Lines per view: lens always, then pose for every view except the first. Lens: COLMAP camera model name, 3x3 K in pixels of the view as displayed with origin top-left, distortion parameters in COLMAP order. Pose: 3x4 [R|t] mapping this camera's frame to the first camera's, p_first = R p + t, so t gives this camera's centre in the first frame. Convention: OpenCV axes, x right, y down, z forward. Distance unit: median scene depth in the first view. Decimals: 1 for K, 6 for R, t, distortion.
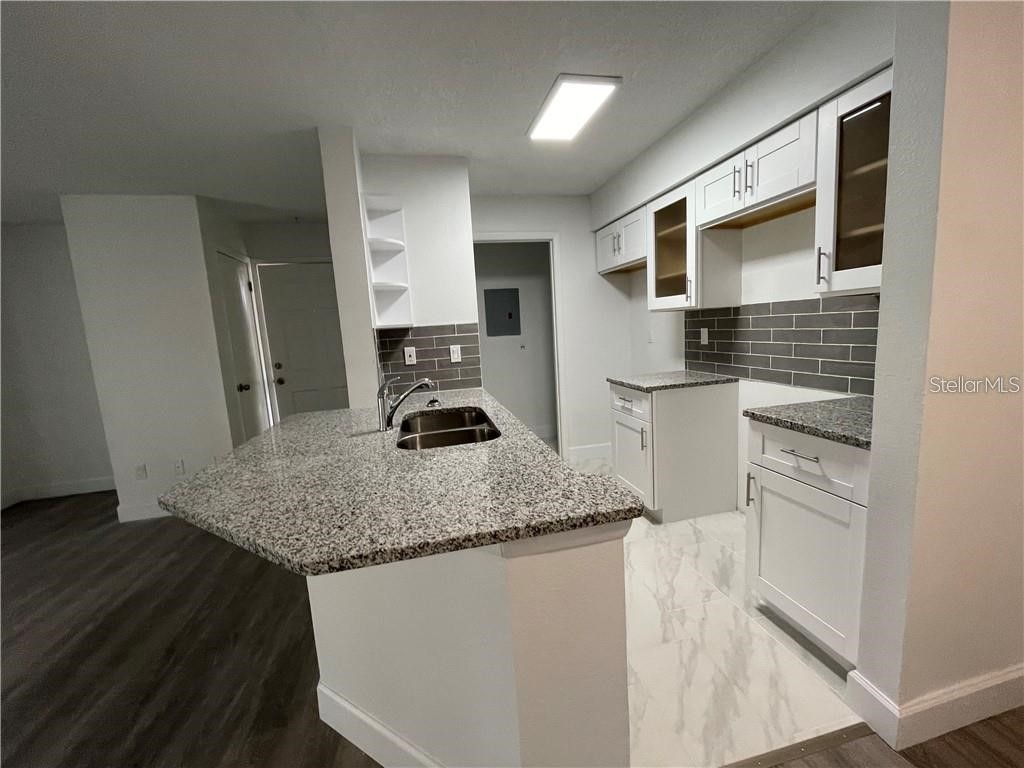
lens RADIAL K [[413.9, 0, 509.4], [0, 413.9, 381.7], [0, 0, 1]] dist [-0.005420, 0.000123]
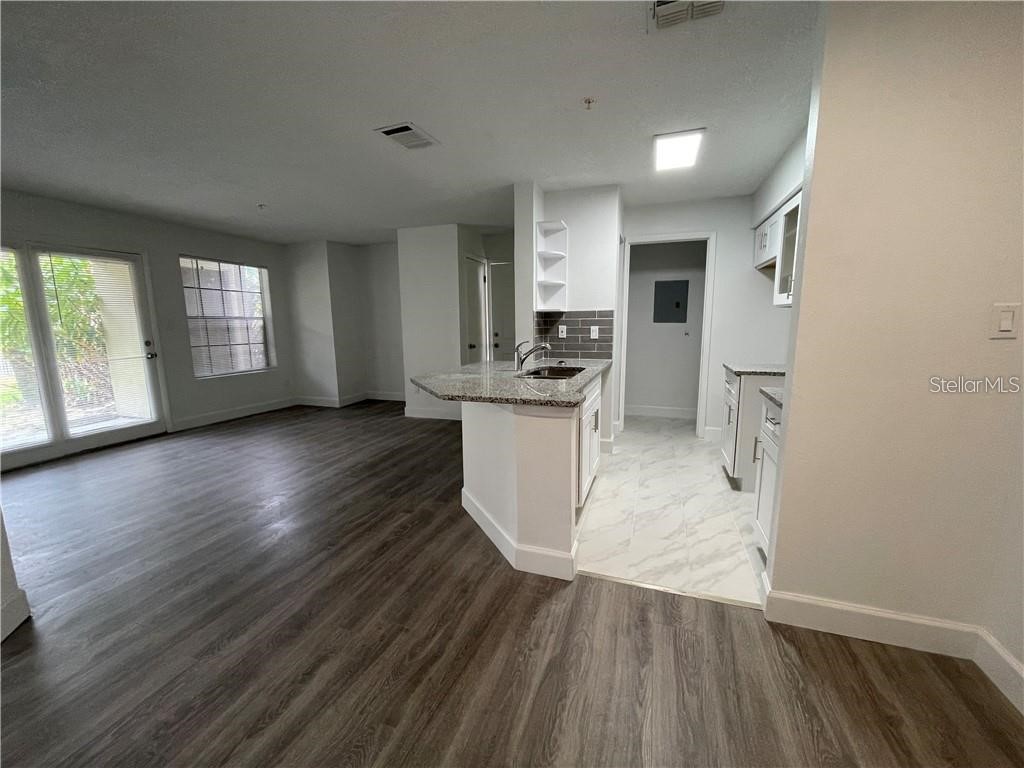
lens RADIAL K [[413.9, 0, 509.4], [0, 413.9, 381.7], [0, 0, 1]] dist [-0.005420, 0.000123]
pose [[0.848813, 0.129277, -0.512644, 0.356361], [-0.109874, 0.991607, 0.068135, 0.030828], [0.517150, -0.001508, 0.855893, -0.308831]]
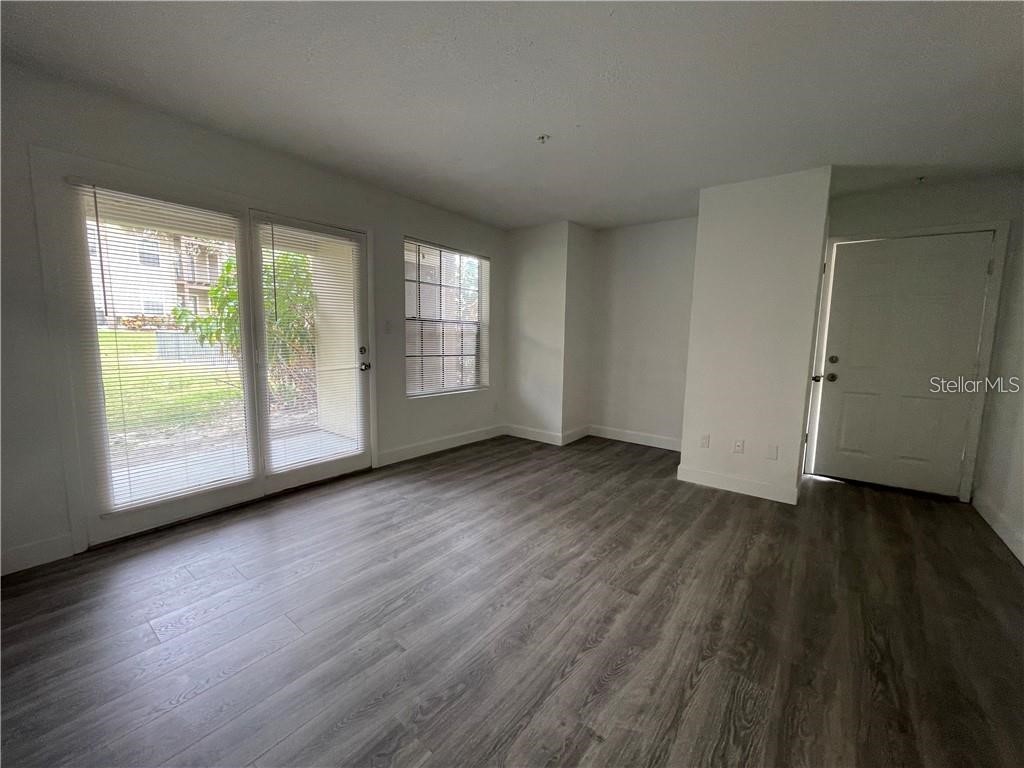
lens RADIAL K [[413.9, 0, 509.4], [0, 413.9, 381.7], [0, 0, 1]] dist [-0.005420, 0.000123]
pose [[0.633520, 0.164559, -0.756024, -0.494434], [-0.160915, 0.983778, 0.079293, 0.072388], [0.756808, 0.071422, 0.649723, -0.116483]]
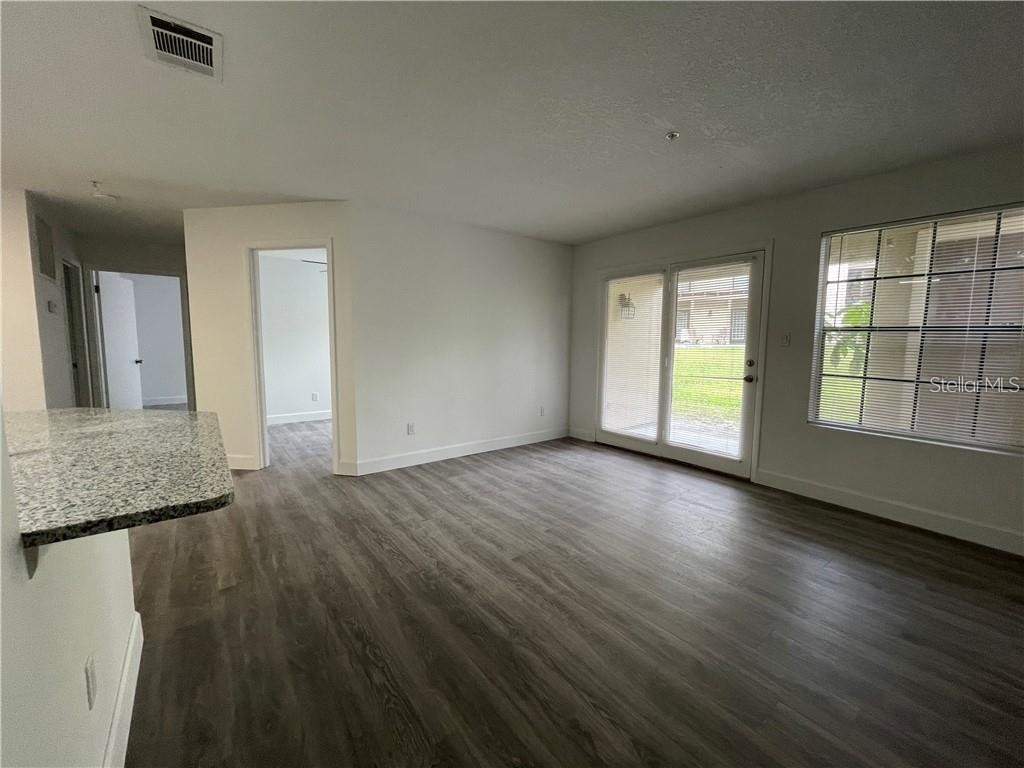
lens RADIAL K [[413.9, 0, 509.4], [0, 413.9, 381.7], [0, 0, 1]] dist [-0.005420, 0.000123]
pose [[-0.907495, 0.095440, -0.409077, -0.518189], [-0.006224, 0.970685, 0.240274, -0.100544], [0.420017, 0.220594, -0.880298, 1.203643]]
